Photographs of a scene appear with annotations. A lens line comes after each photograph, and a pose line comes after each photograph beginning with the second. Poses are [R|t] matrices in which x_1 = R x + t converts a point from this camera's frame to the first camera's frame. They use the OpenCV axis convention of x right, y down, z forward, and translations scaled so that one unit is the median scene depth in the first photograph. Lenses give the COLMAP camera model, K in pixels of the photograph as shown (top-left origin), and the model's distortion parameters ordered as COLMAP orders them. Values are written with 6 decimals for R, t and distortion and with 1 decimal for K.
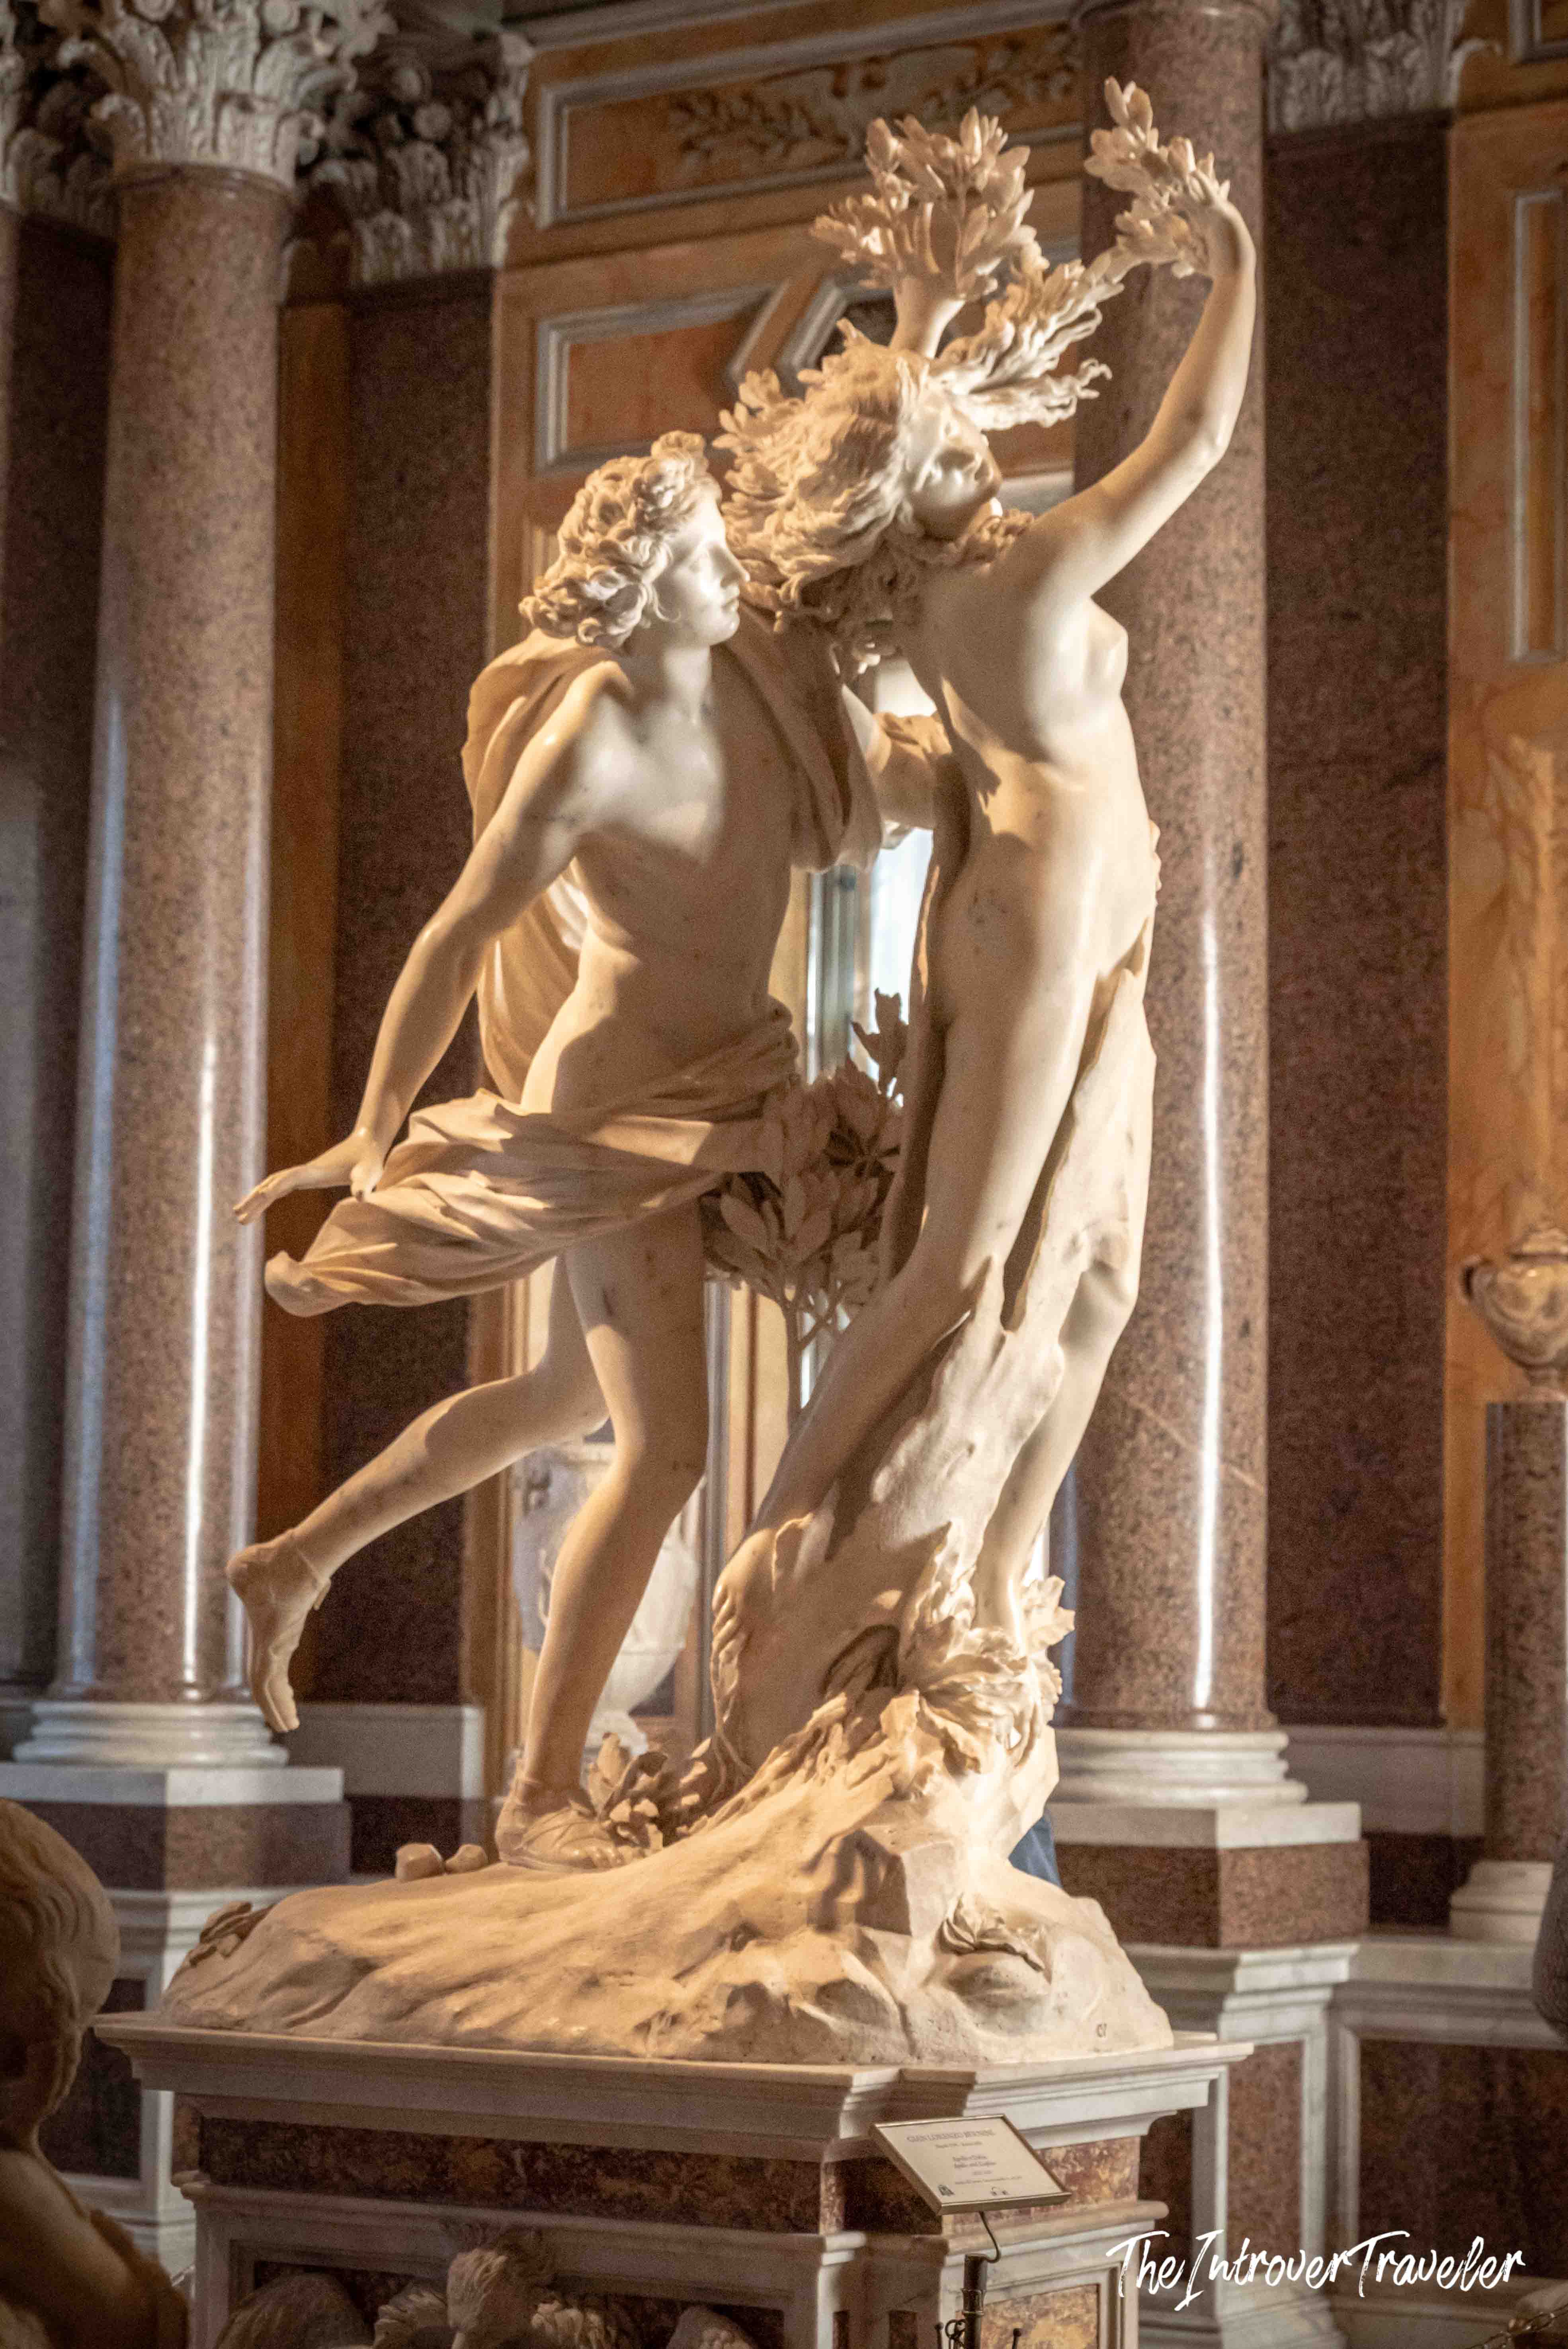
lens RADIAL K [[4894.4, 0, 806.8], [0, 4894.4, 1175.8], [0, 0, 1]] dist [-0.005376, 0.000000]
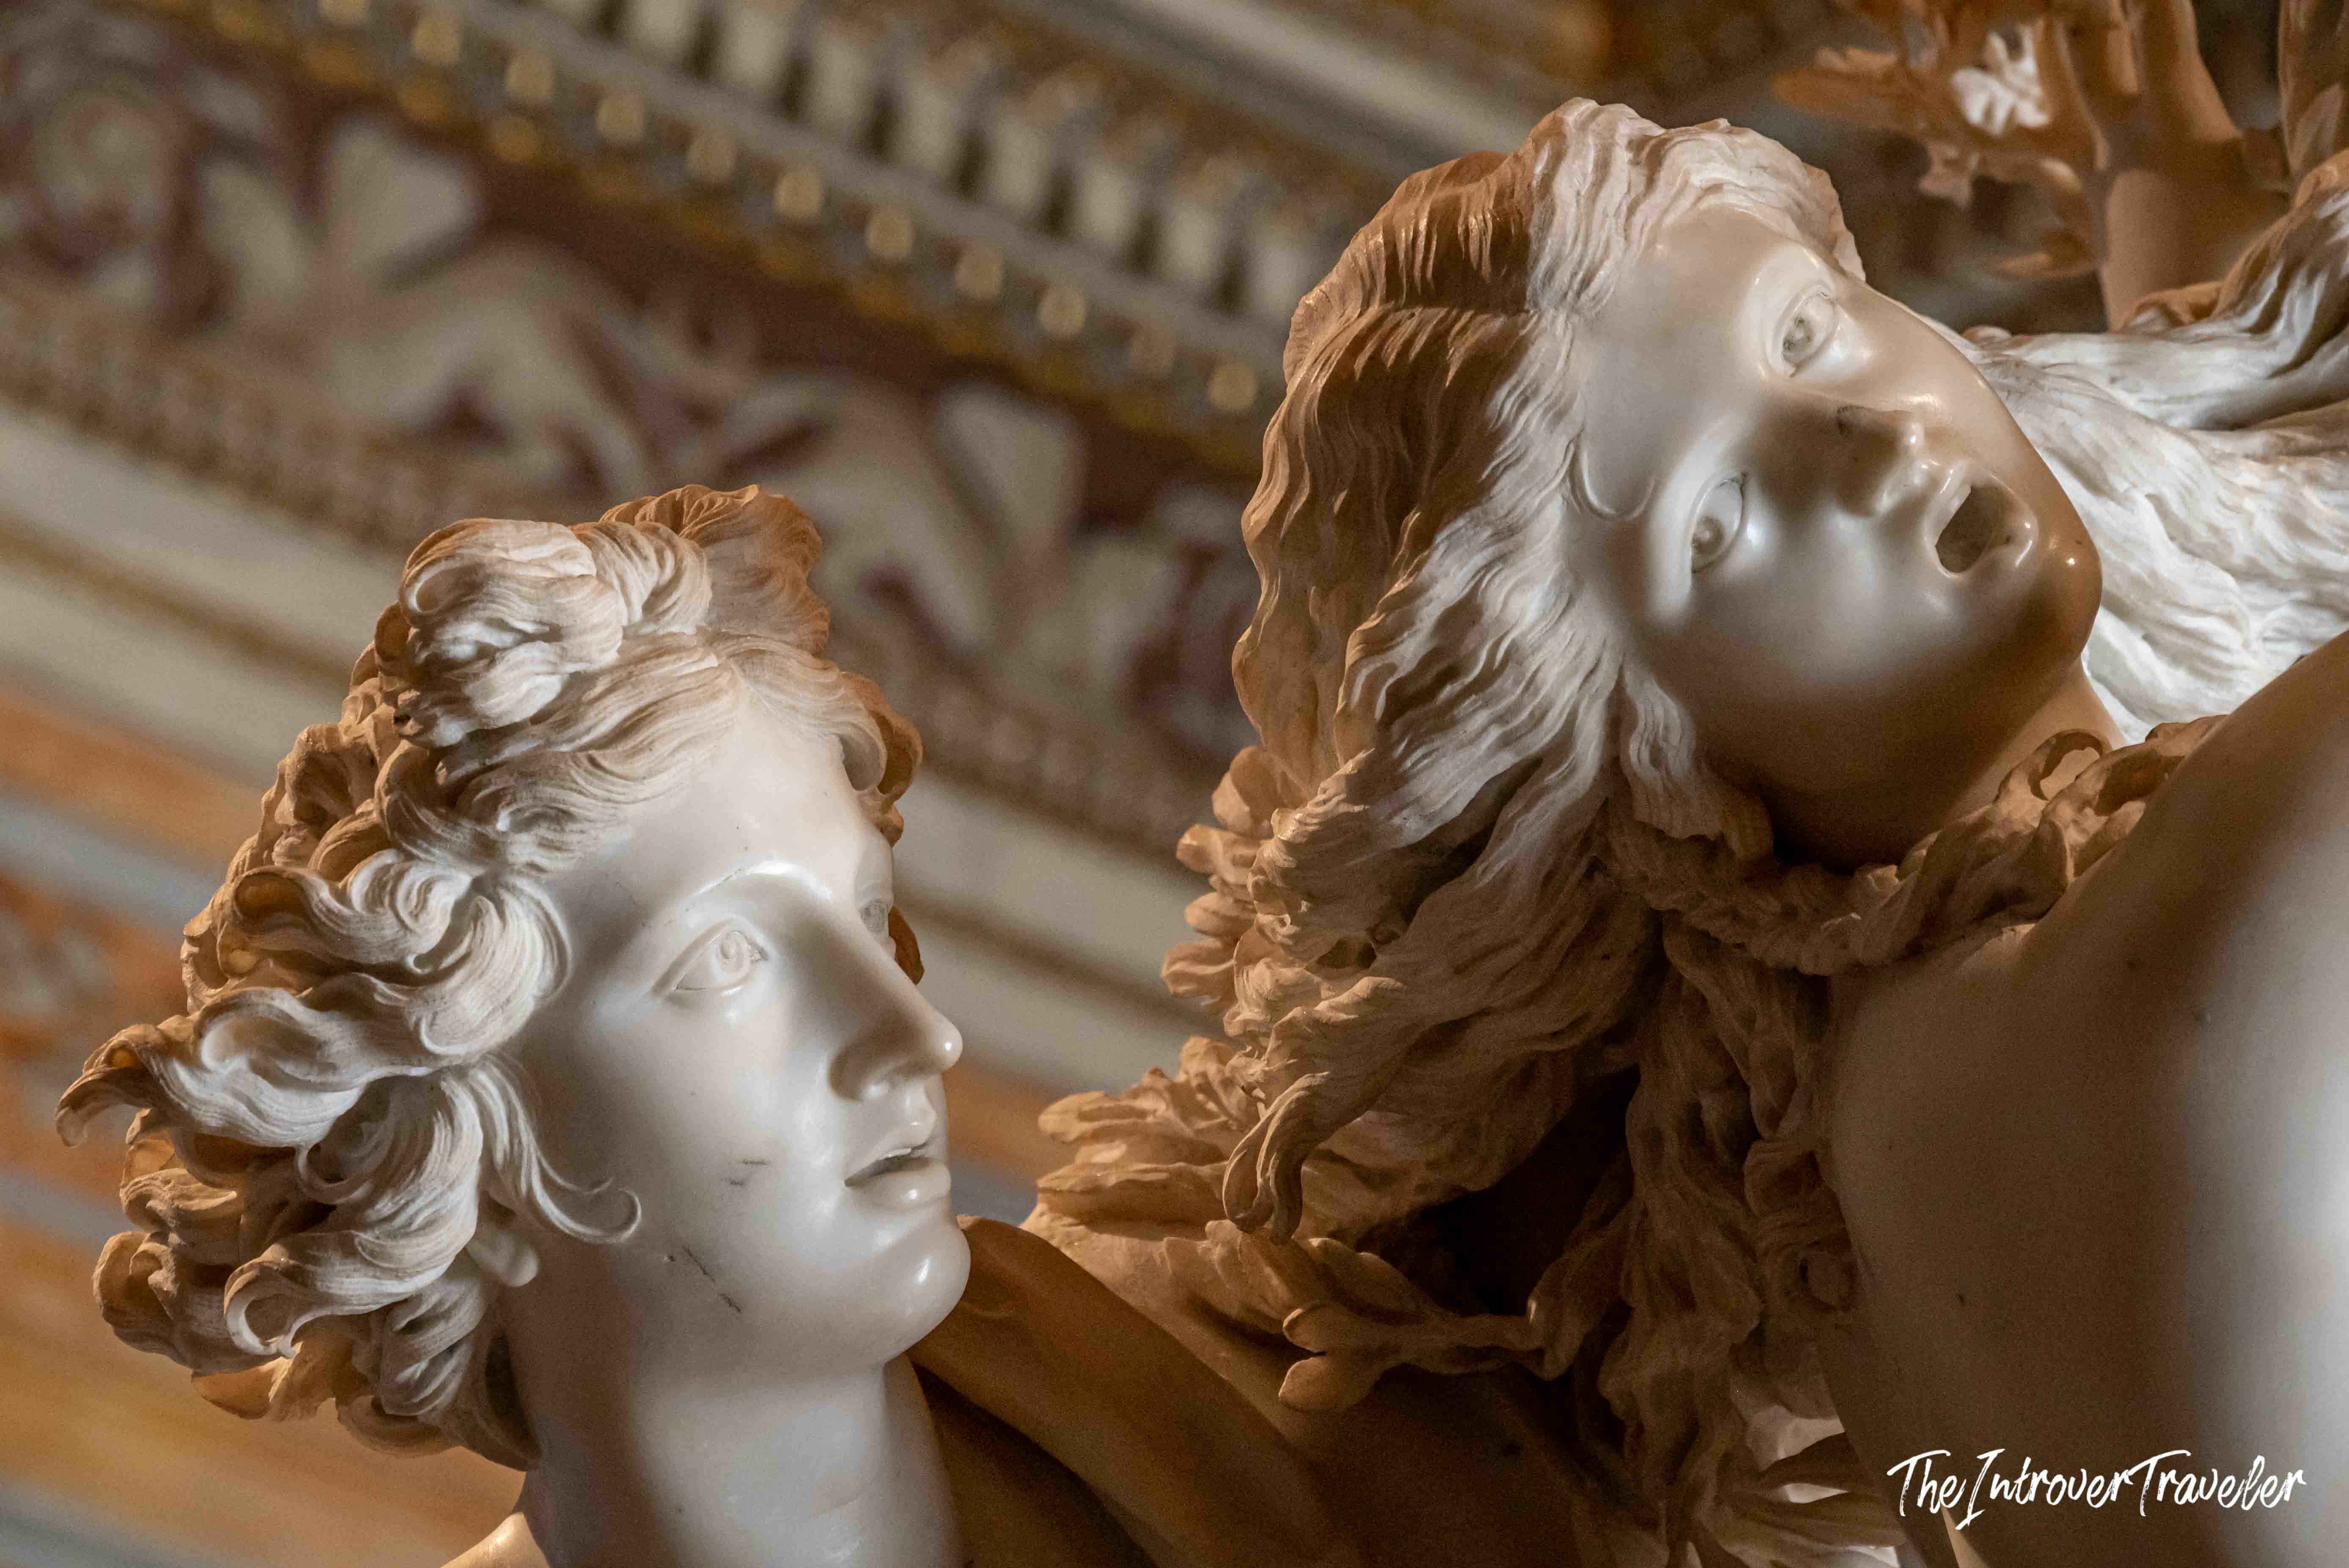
lens RADIAL K [[10840.0, 0, 994.9], [0, 10840.0, 828.9], [0, 0, 1]] dist [-0.129623, 0.000000]
pose [[0.933242, -0.104157, -0.343817, 0.155192], [-0.033146, 0.928001, -0.371101, 0.052506], [0.357715, 0.357723, 0.862597, 0.531543]]
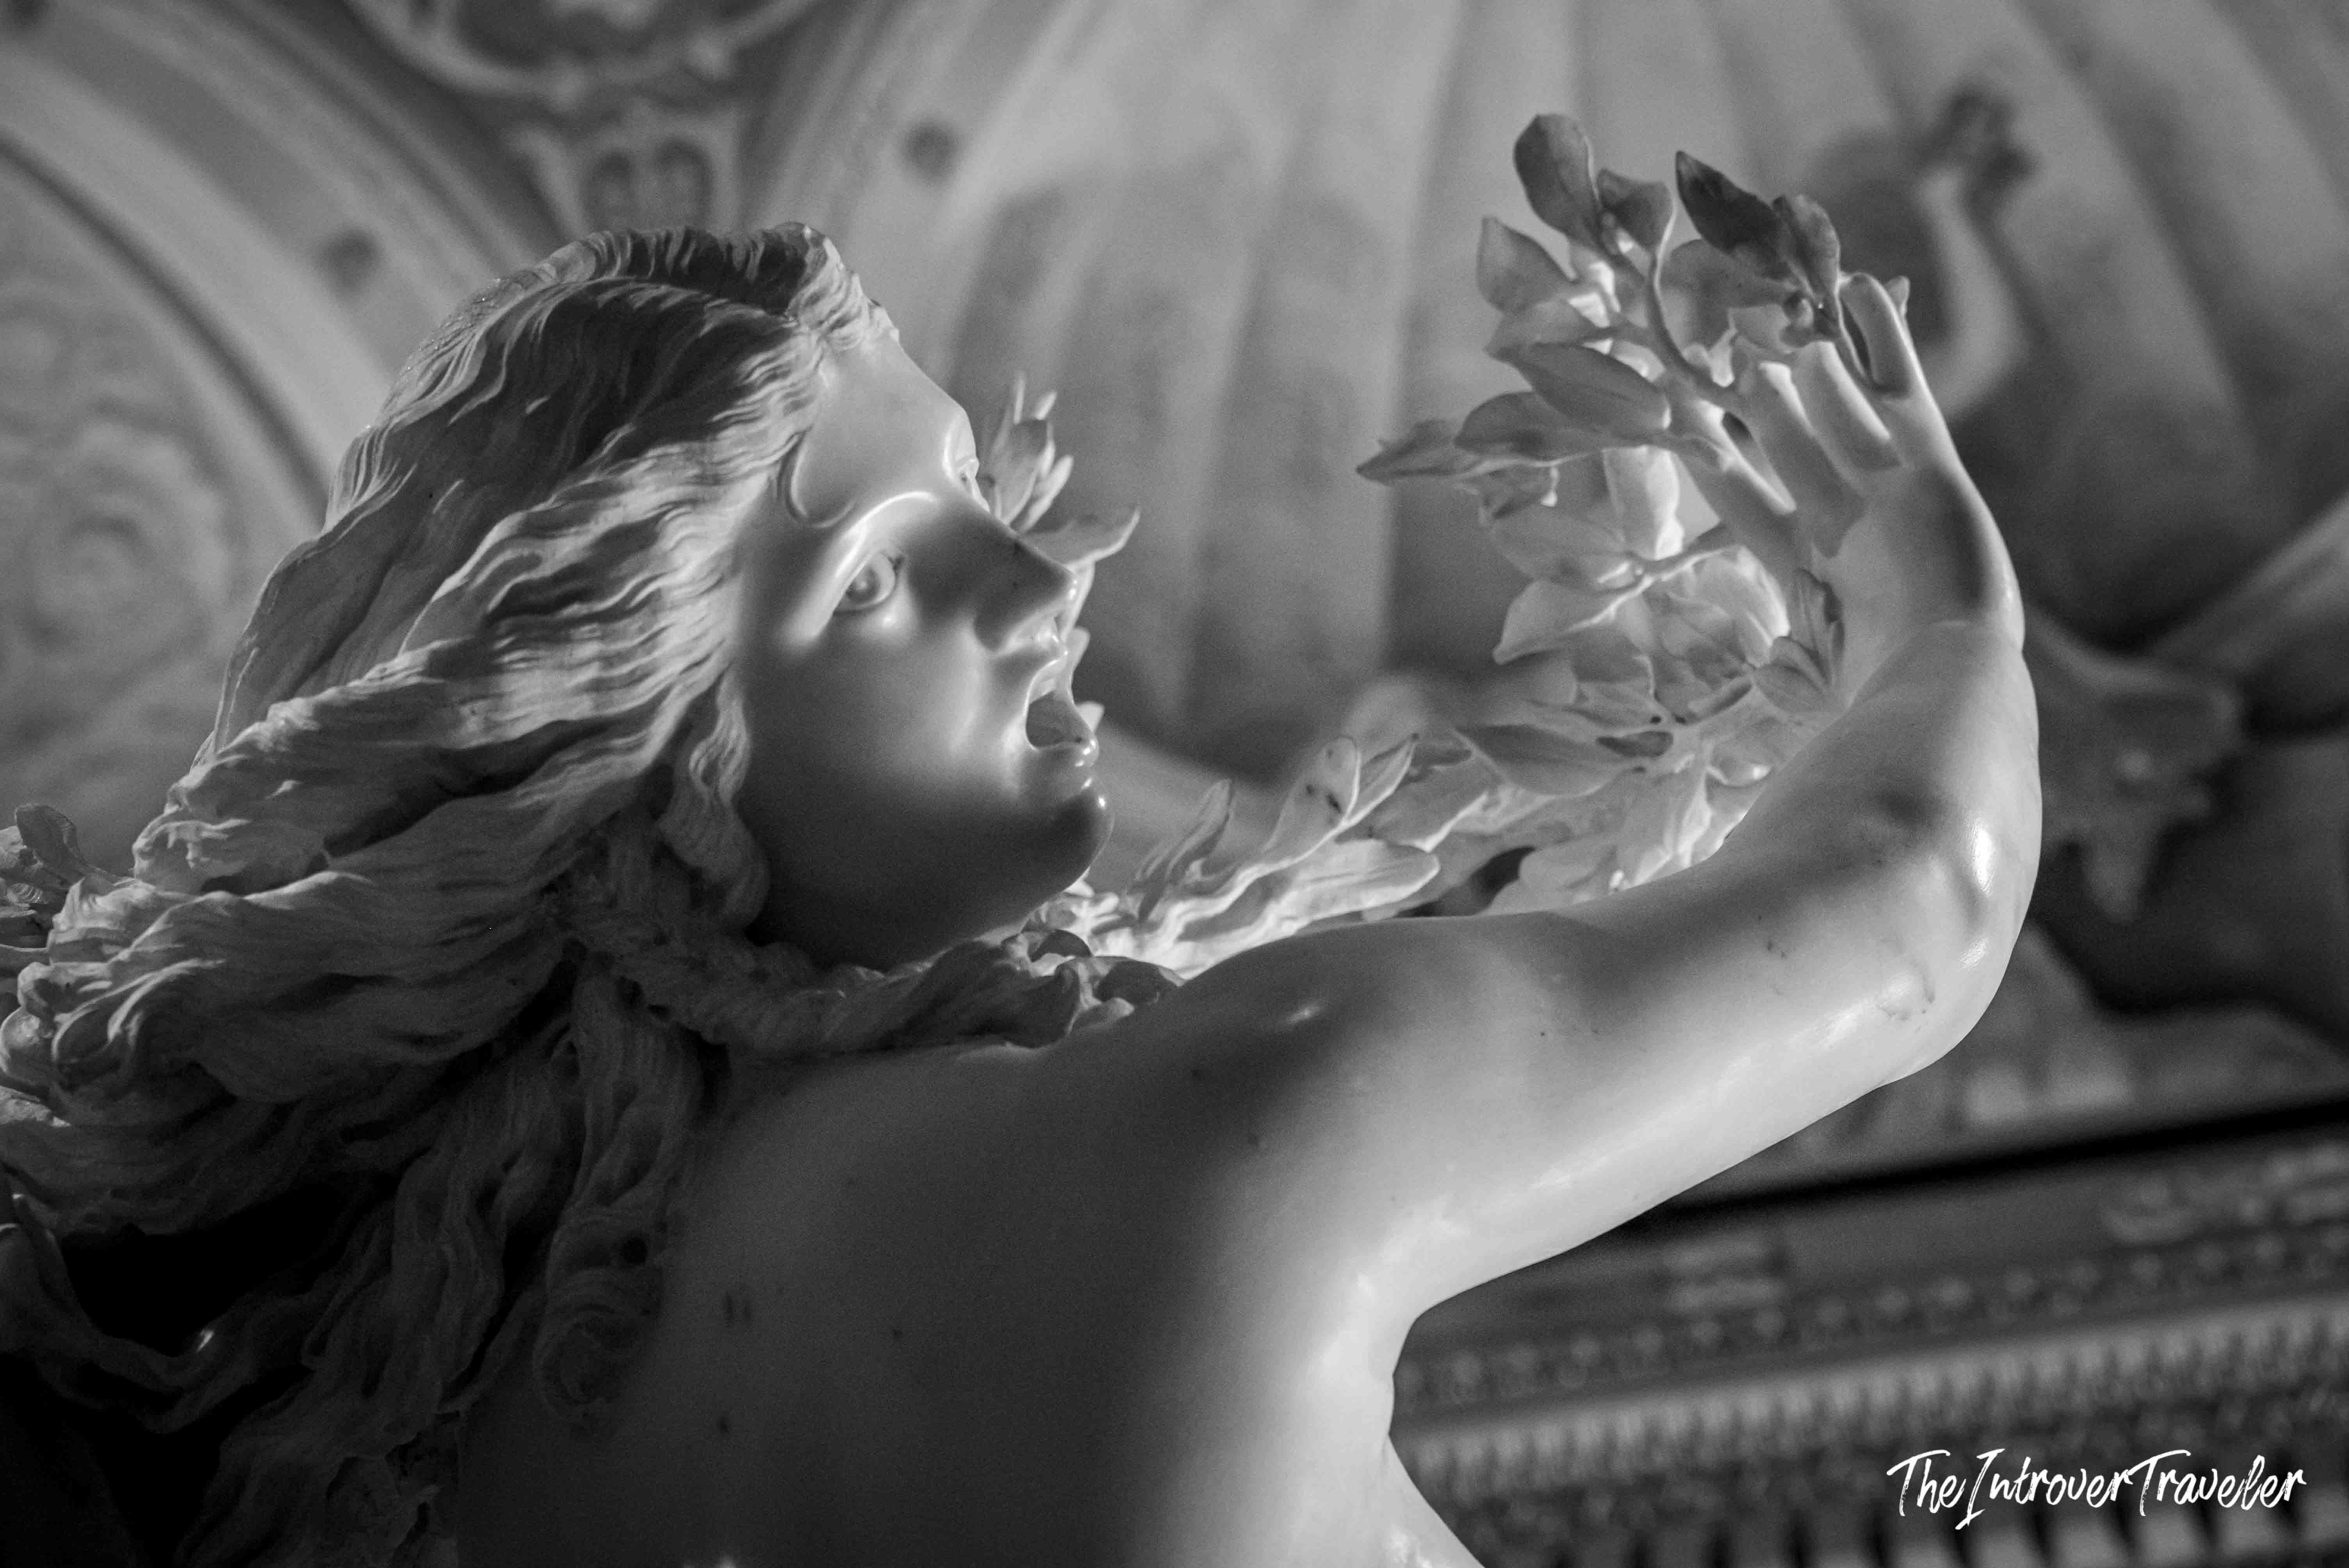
lens RADIAL K [[5649.7, 0, 1105.3], [0, 5649.7, 813.6], [0, 0, 1]] dist [-0.036392, 0.000000]
pose [[0.957215, 0.260258, 0.126515, 0.004759], [-0.090853, 0.685372, -0.722504, 0.050970], [-0.274747, 0.680097, 0.679693, 0.778833]]
